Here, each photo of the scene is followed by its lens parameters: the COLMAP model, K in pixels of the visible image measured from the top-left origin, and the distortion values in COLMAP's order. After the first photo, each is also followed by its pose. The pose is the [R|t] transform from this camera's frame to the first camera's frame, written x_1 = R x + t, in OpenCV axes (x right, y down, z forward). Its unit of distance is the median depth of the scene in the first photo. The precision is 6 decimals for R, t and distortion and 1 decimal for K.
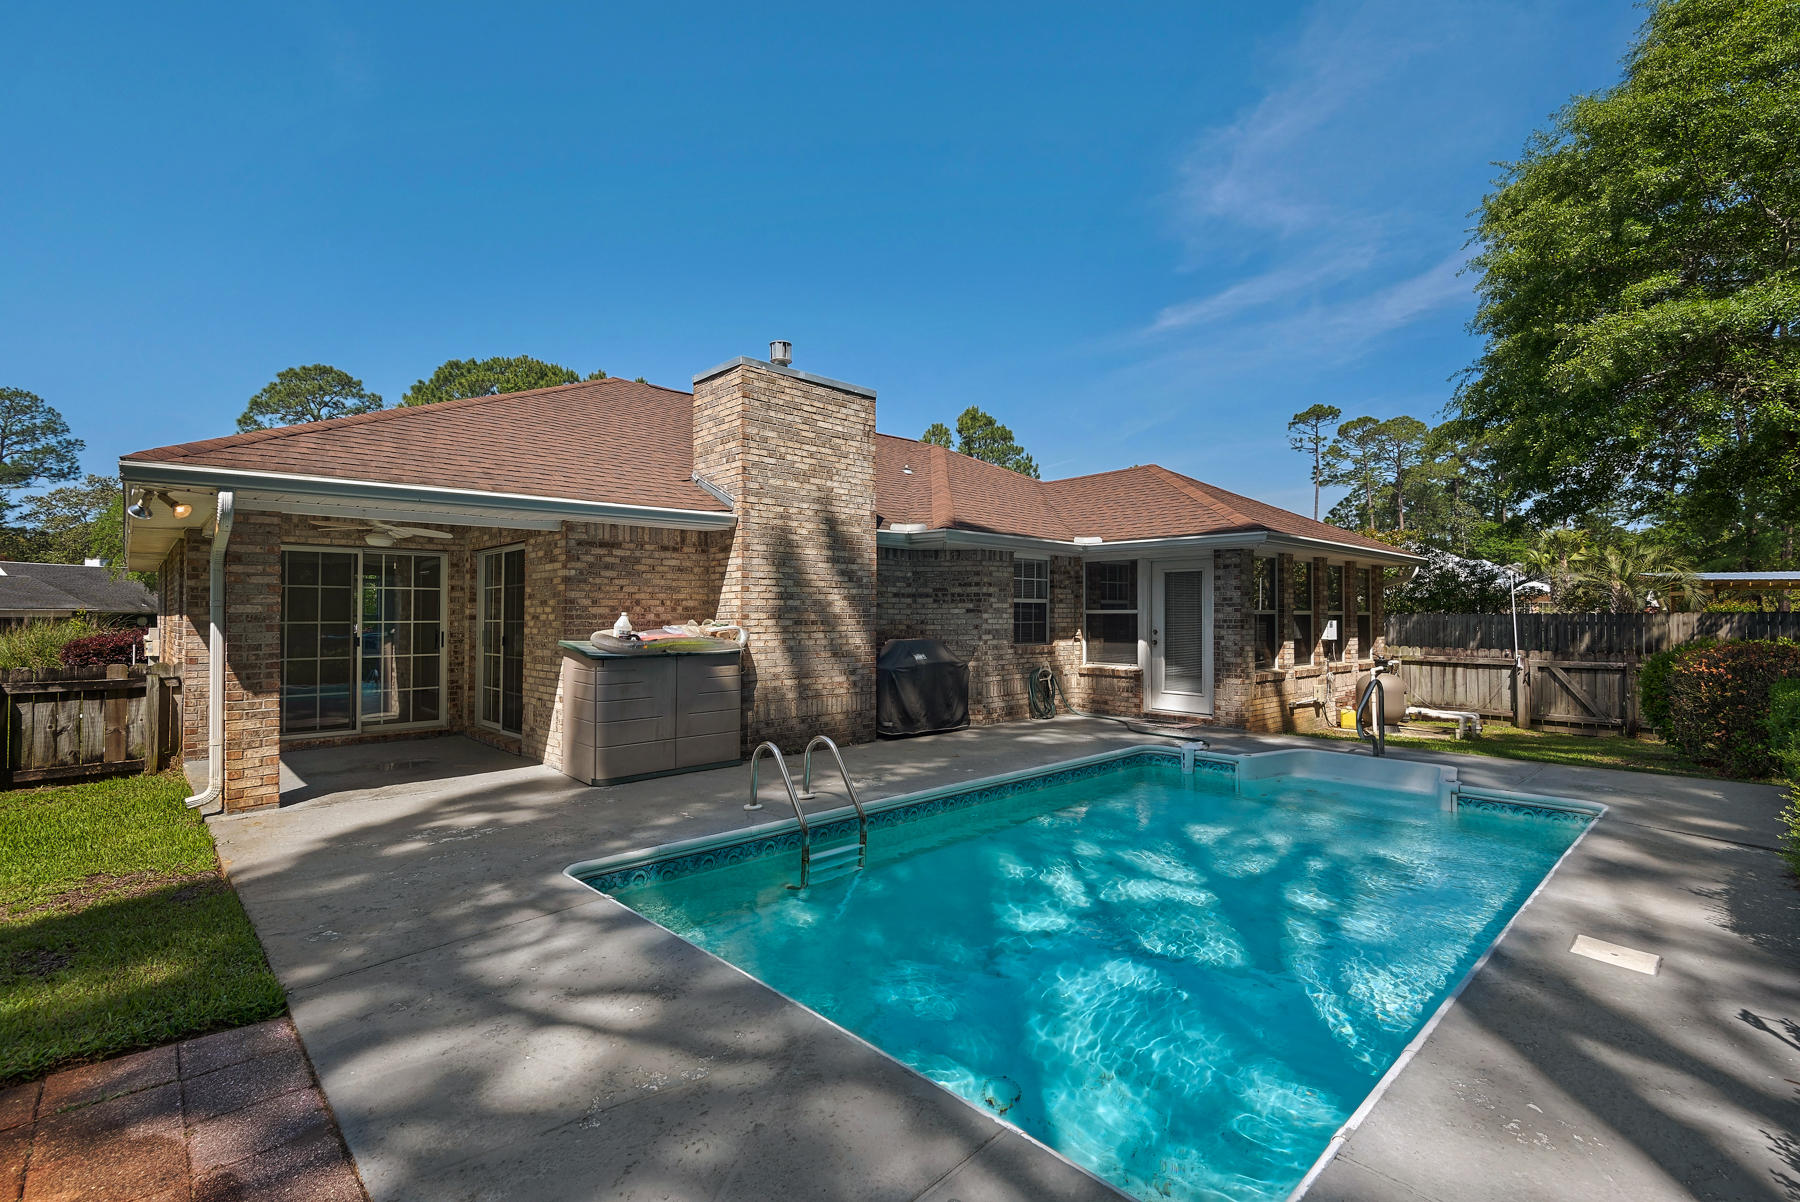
lens RADIAL K [[808.1, 0, 925.5], [0, 808.1, 601.4], [0, 0, 1]] dist [0.028605, -0.009995]
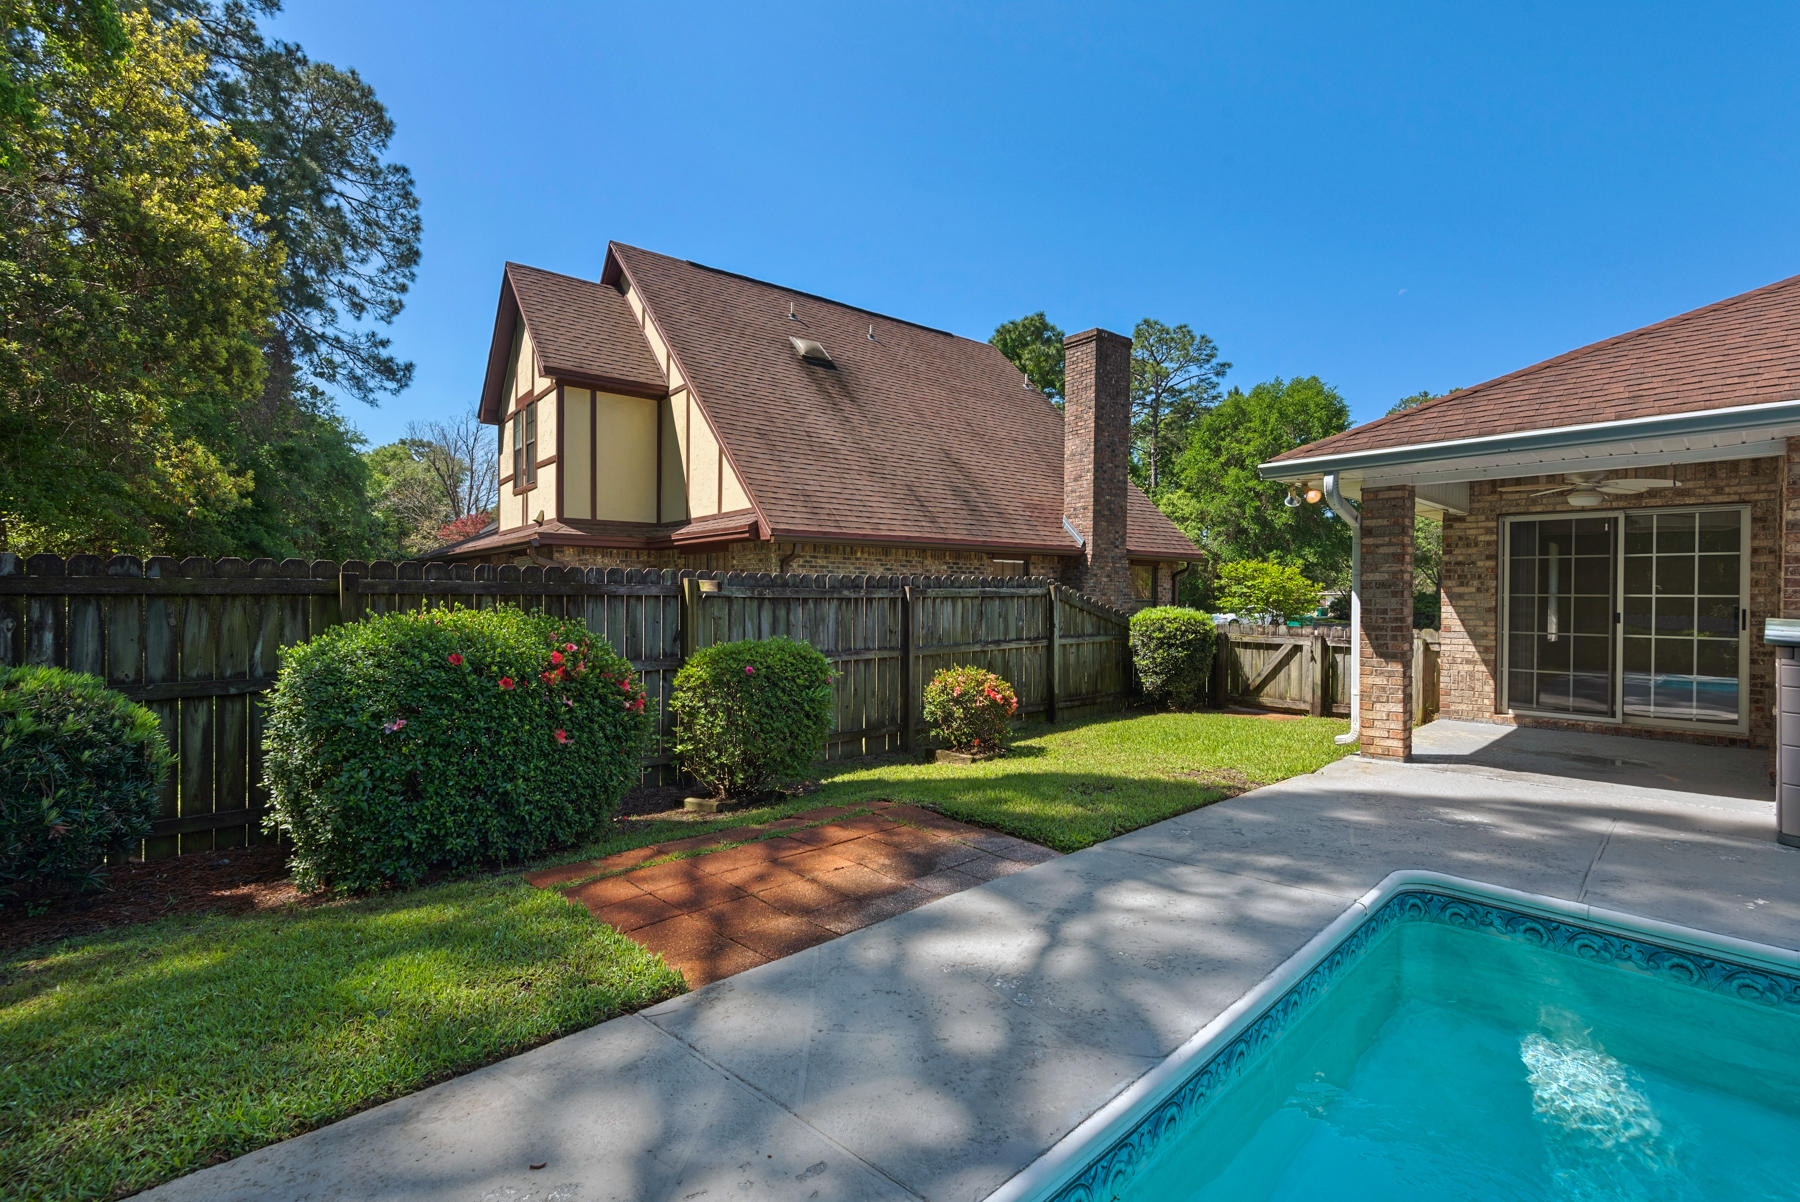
lens RADIAL K [[808.1, 0, 925.5], [0, 808.1, 601.4], [0, 0, 1]] dist [0.028605, -0.009995]
pose [[-0.008023, 0.007876, -0.999937, 0.232437], [0.006472, 0.999948, 0.007824, 0.024771], [0.999947, -0.006408, -0.008073, 0.325393]]
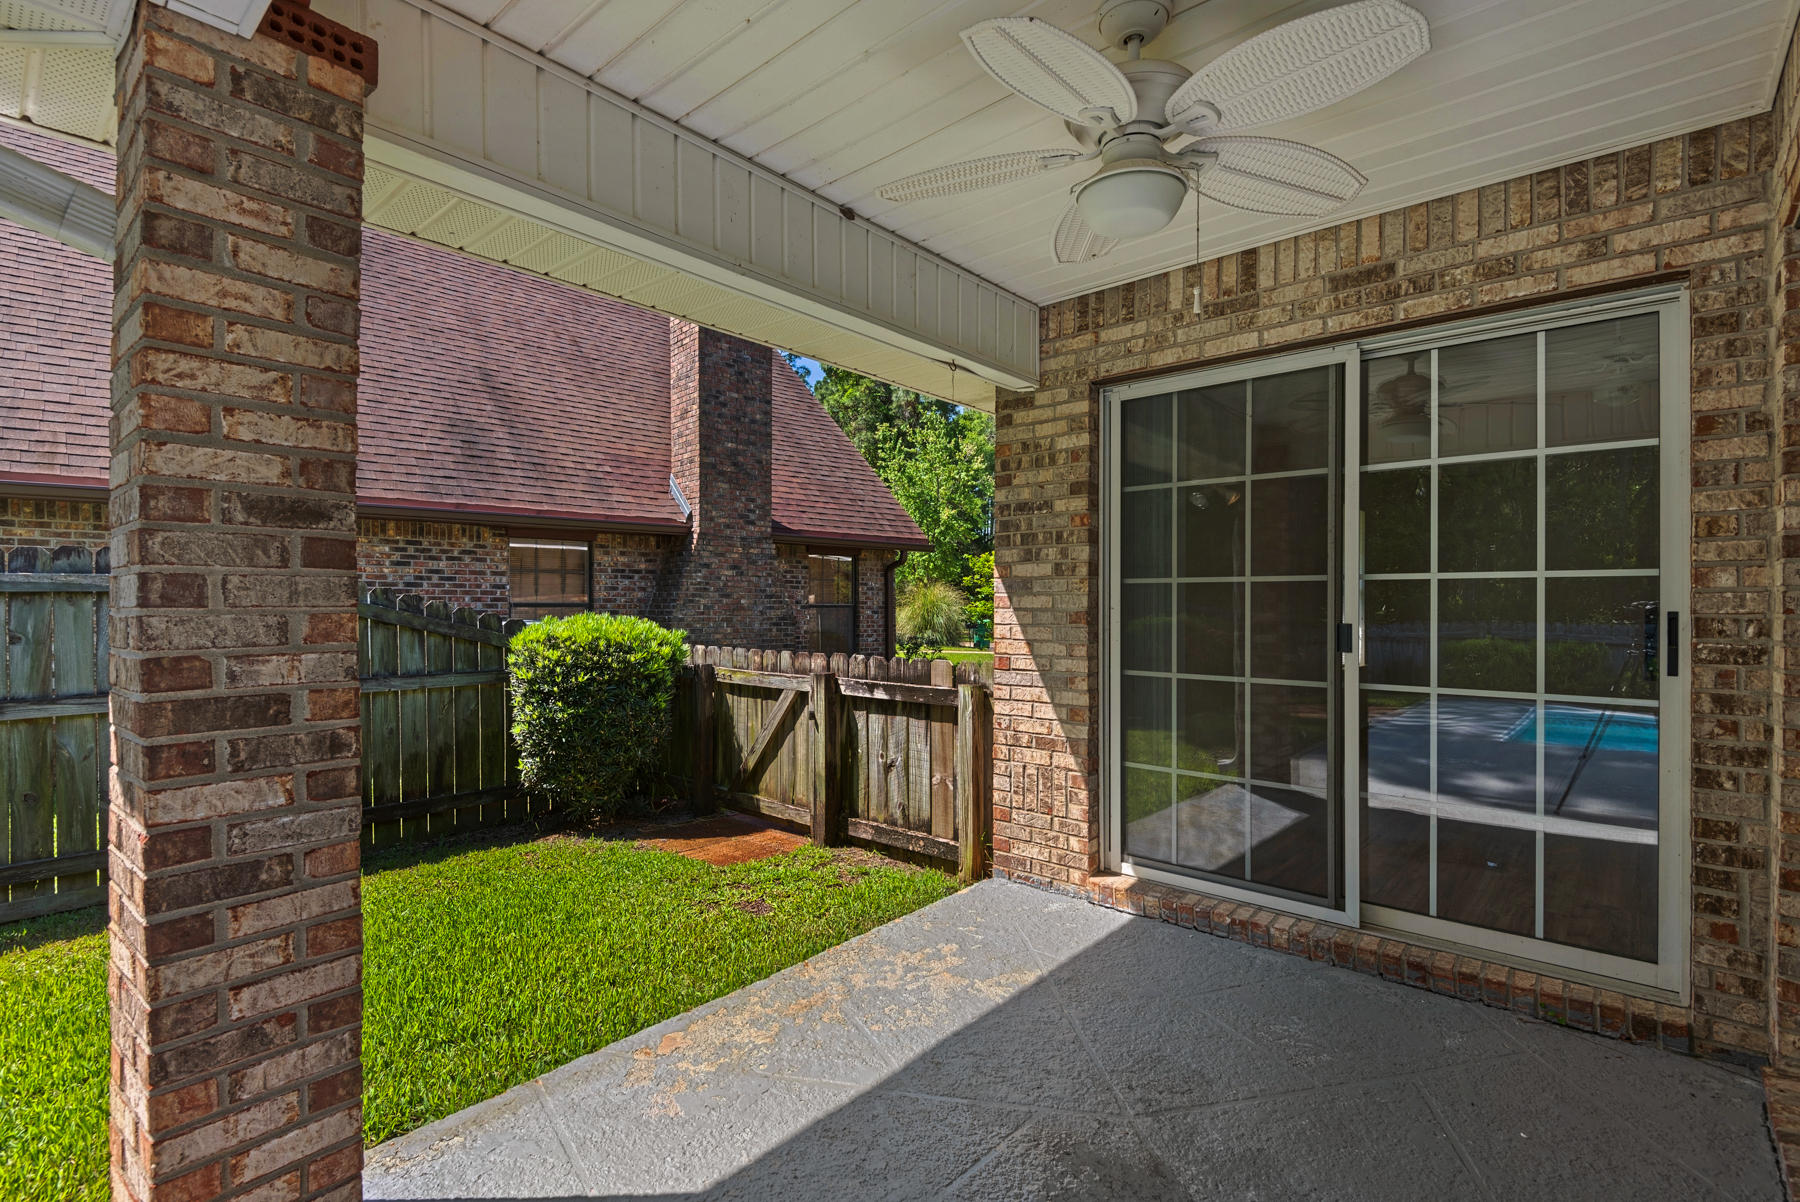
lens RADIAL K [[833.2, 0, 901.7], [0, 833.2, 606.3], [0, 0, 1]] dist [0.037459, -0.020943]
pose [[0.046168, 0.005077, -0.998921, -0.457647], [0.013791, 0.999889, 0.005720, 0.040278], [0.998838, -0.014040, 0.046093, 0.994153]]
